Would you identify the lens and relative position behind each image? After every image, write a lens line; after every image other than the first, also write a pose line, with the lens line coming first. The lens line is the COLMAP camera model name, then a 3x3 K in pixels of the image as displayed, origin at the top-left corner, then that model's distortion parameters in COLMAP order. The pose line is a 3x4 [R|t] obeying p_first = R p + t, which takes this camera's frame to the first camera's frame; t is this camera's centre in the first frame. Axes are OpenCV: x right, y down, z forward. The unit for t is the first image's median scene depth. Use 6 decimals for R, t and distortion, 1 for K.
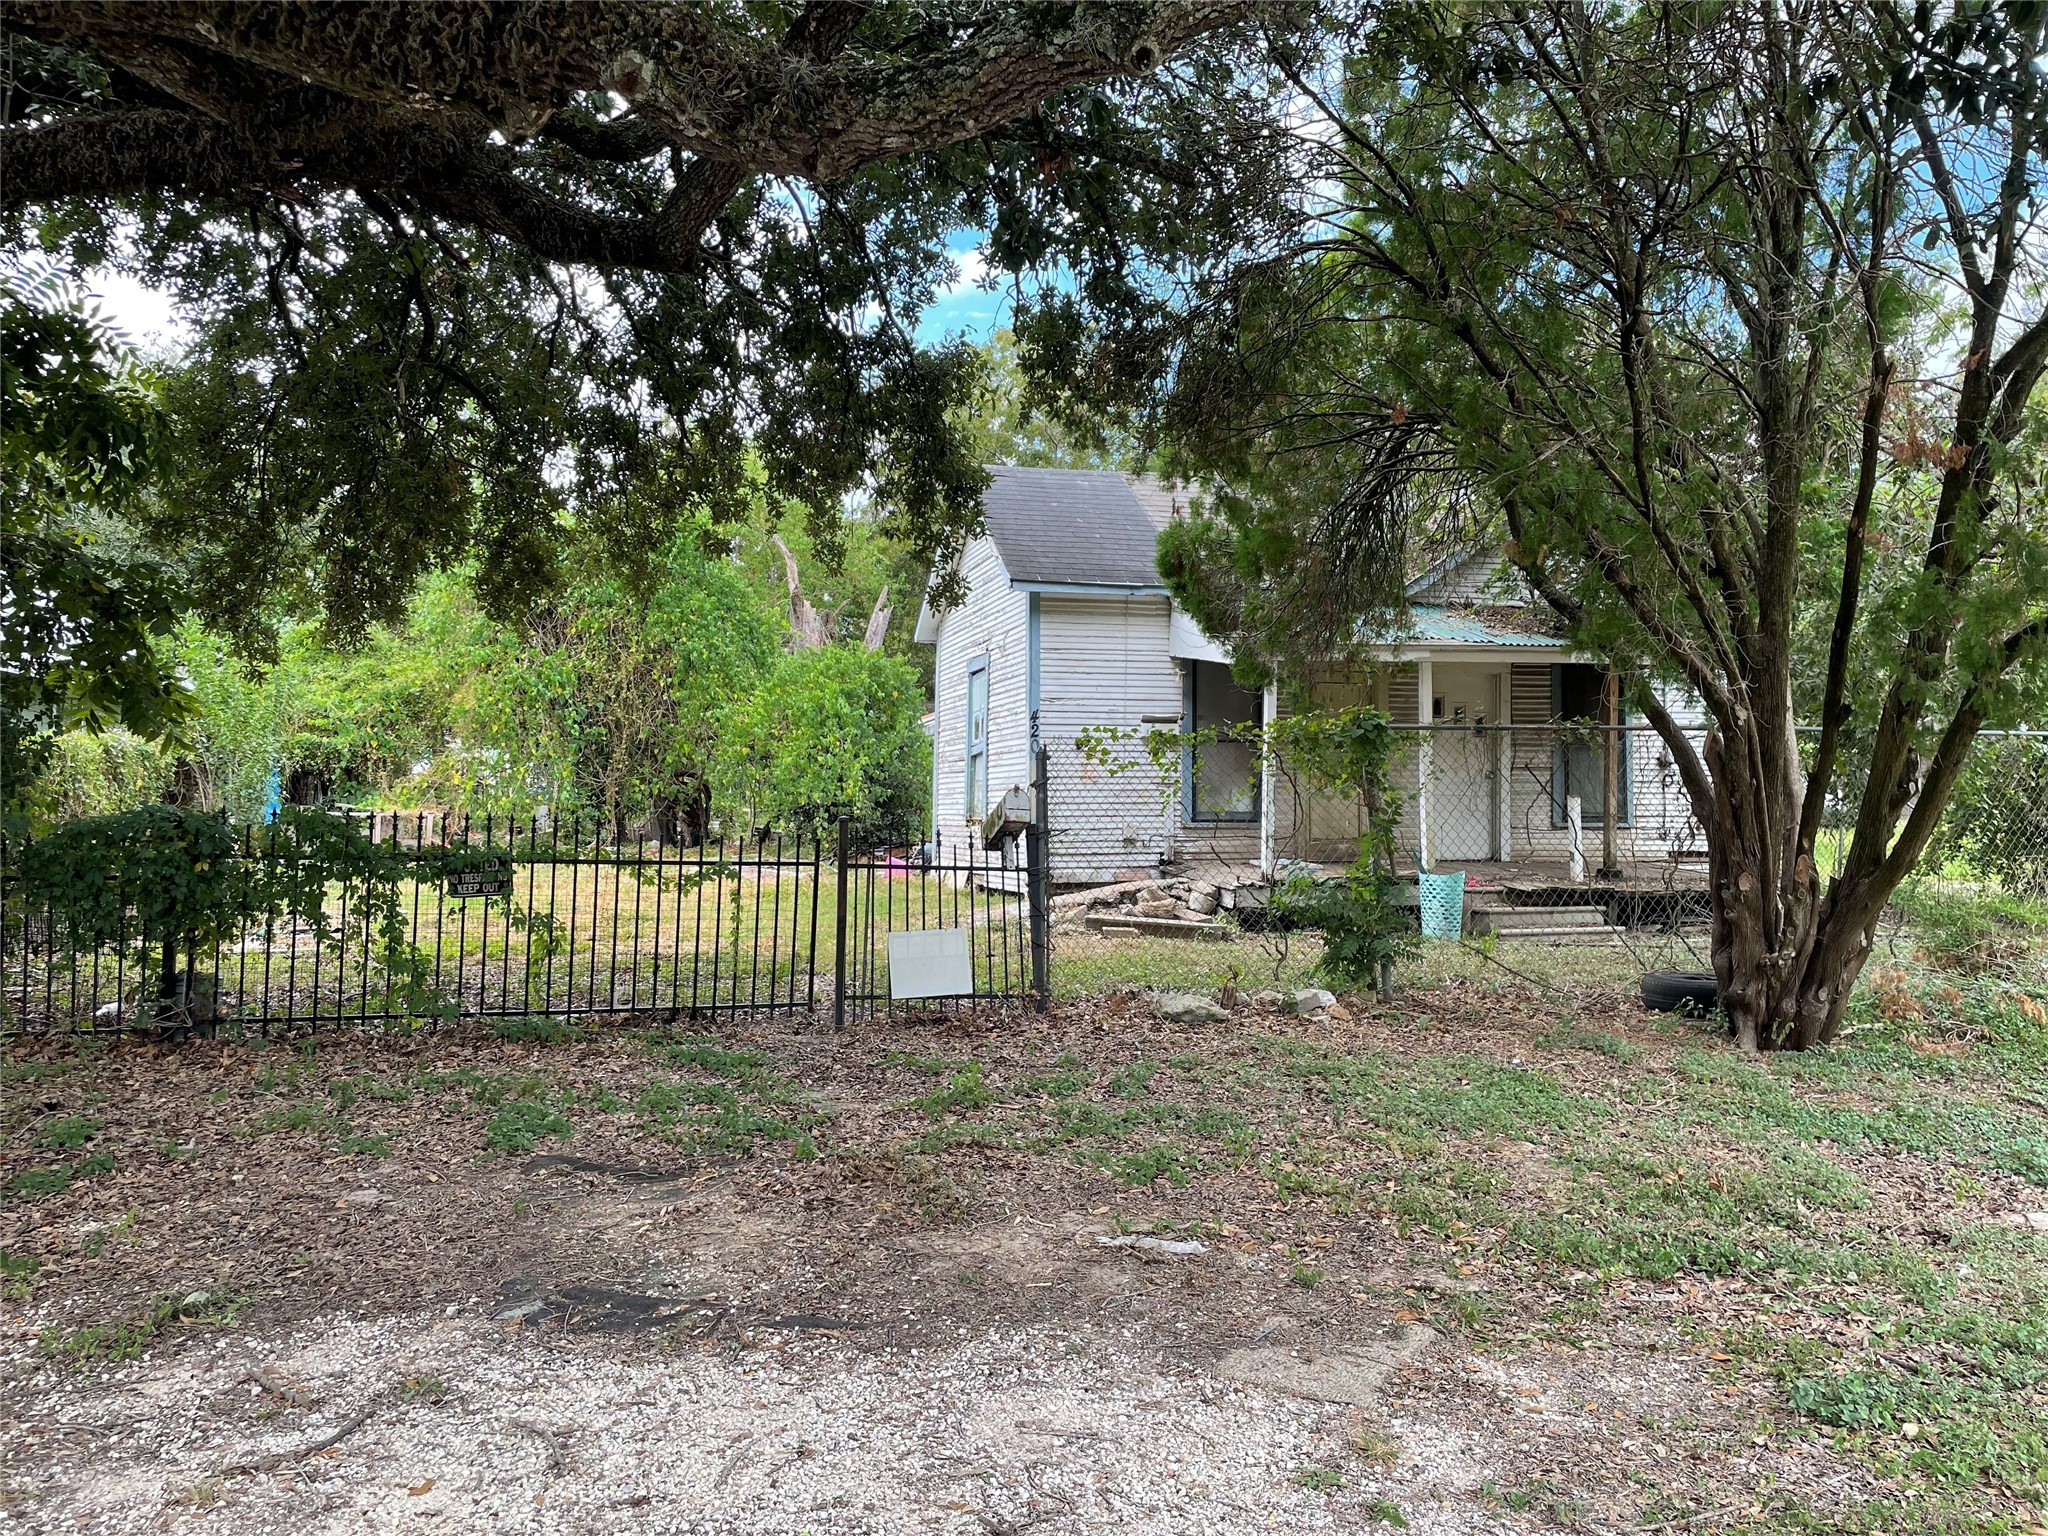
lens RADIAL K [[1535.4, 0, 1020.6], [0, 1535.4, 768.3], [0, 0, 1]] dist [0.074819, -0.009272]
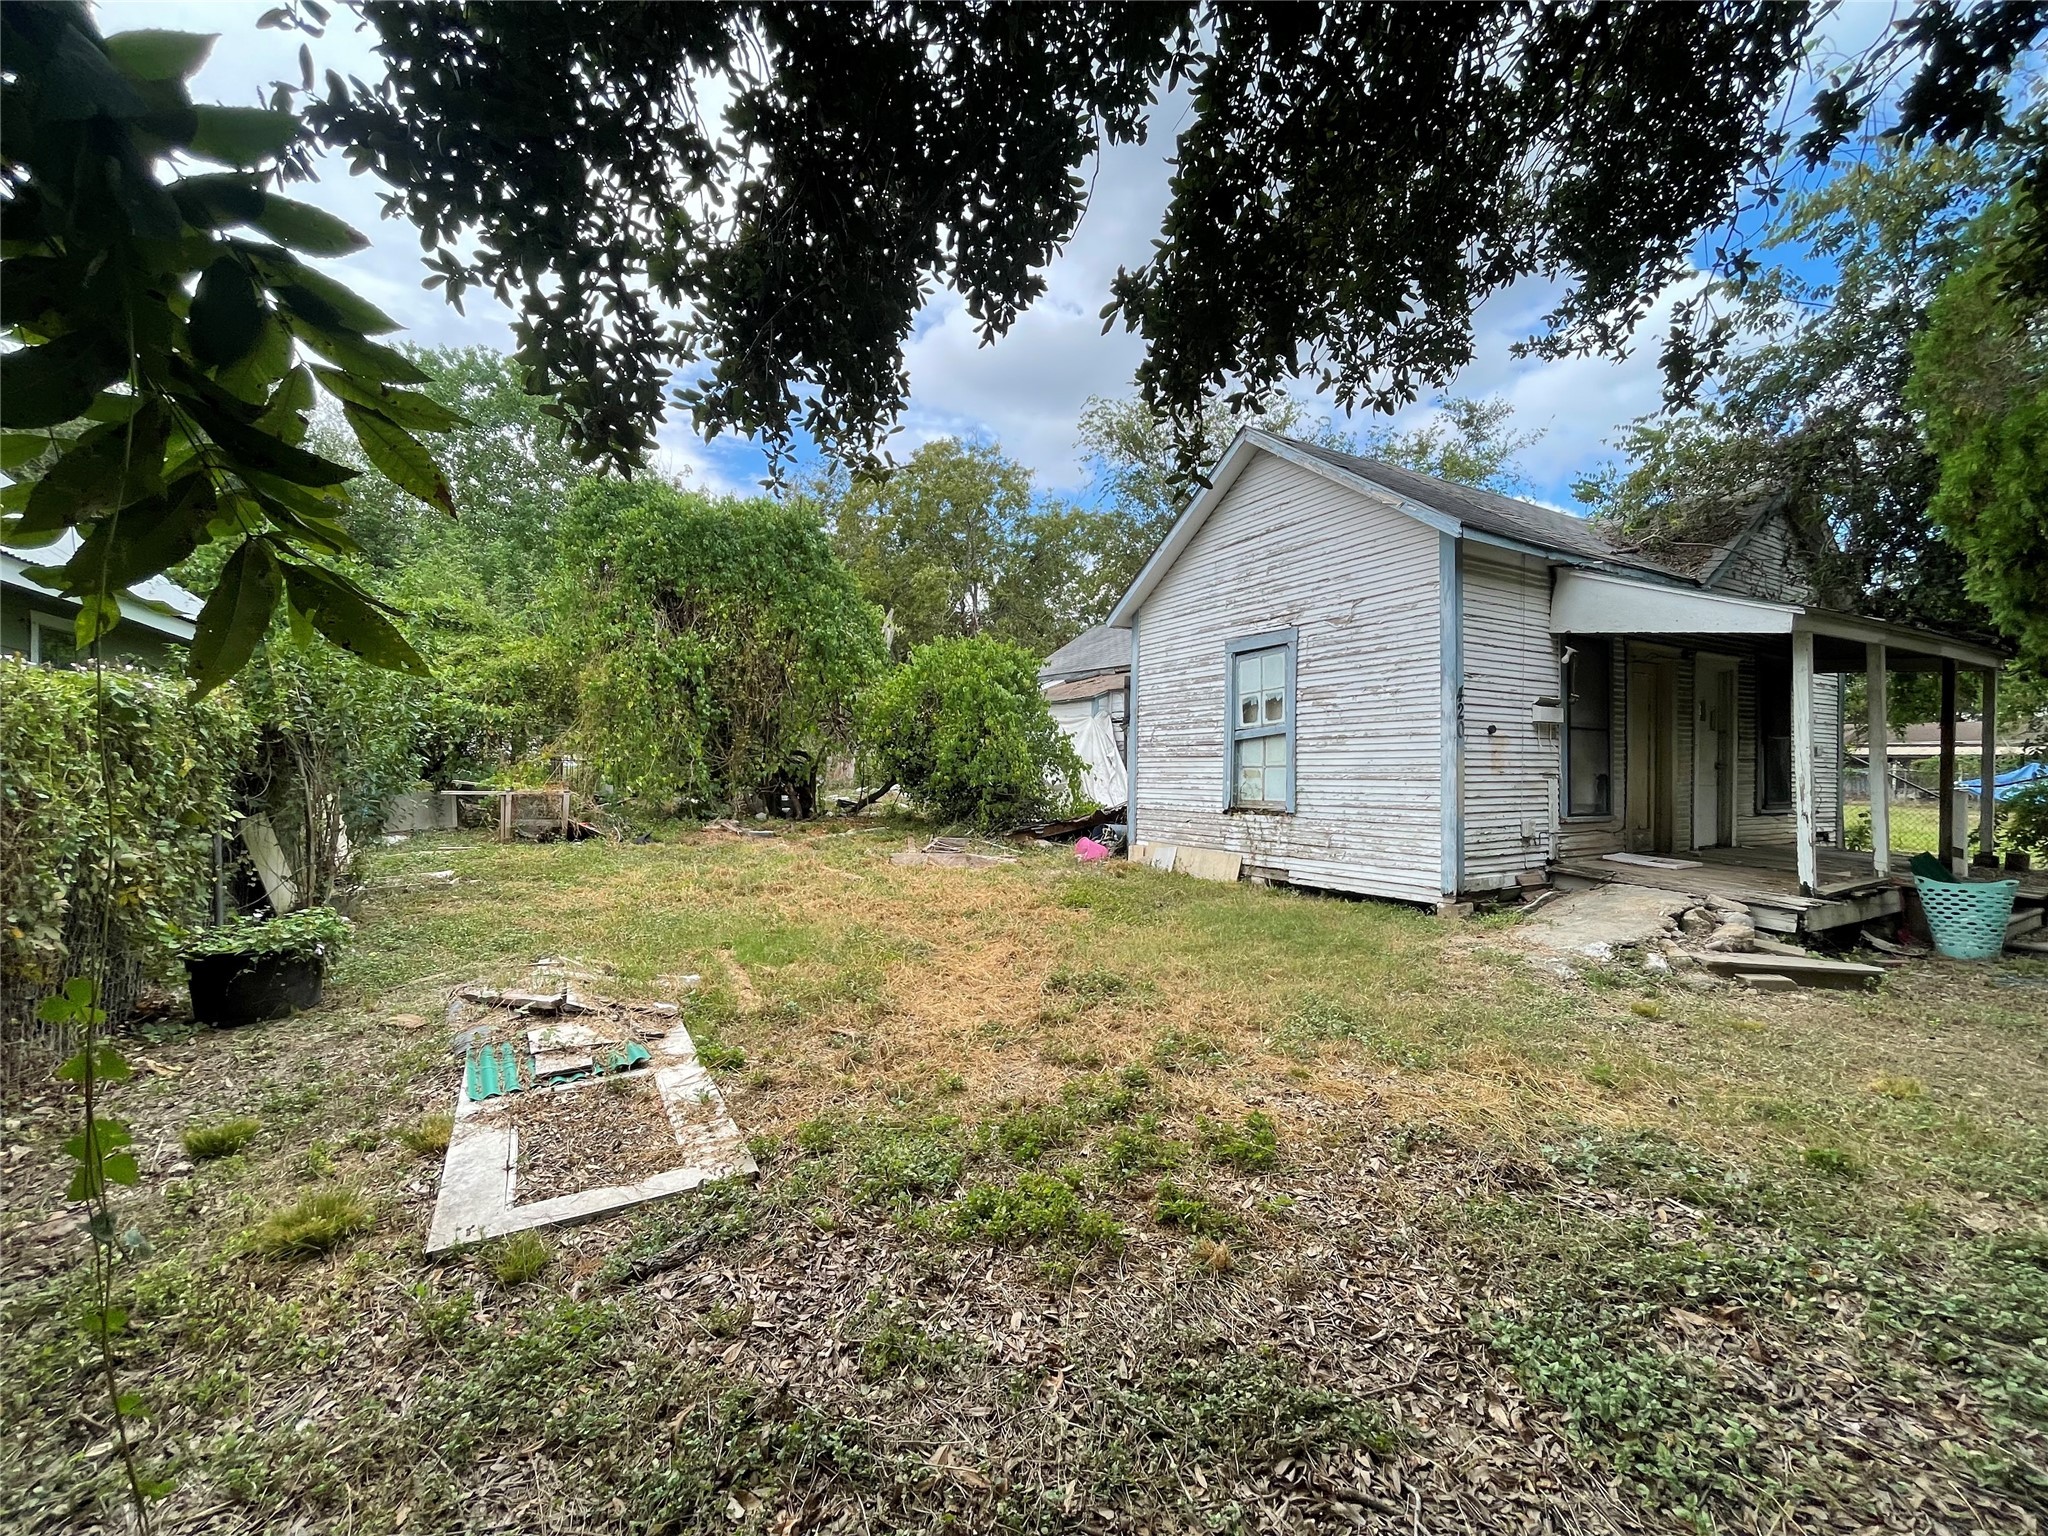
lens RADIAL K [[837.8, 0, 1032.0], [0, 837.8, 767.1], [0, 0, 1]] dist [0.002491, 0.000557]
pose [[0.969360, 0.007656, 0.245525, -0.214869], [-0.012924, 0.999719, 0.019852, -0.000145], [-0.245305, -0.022417, 0.969187, 0.399483]]
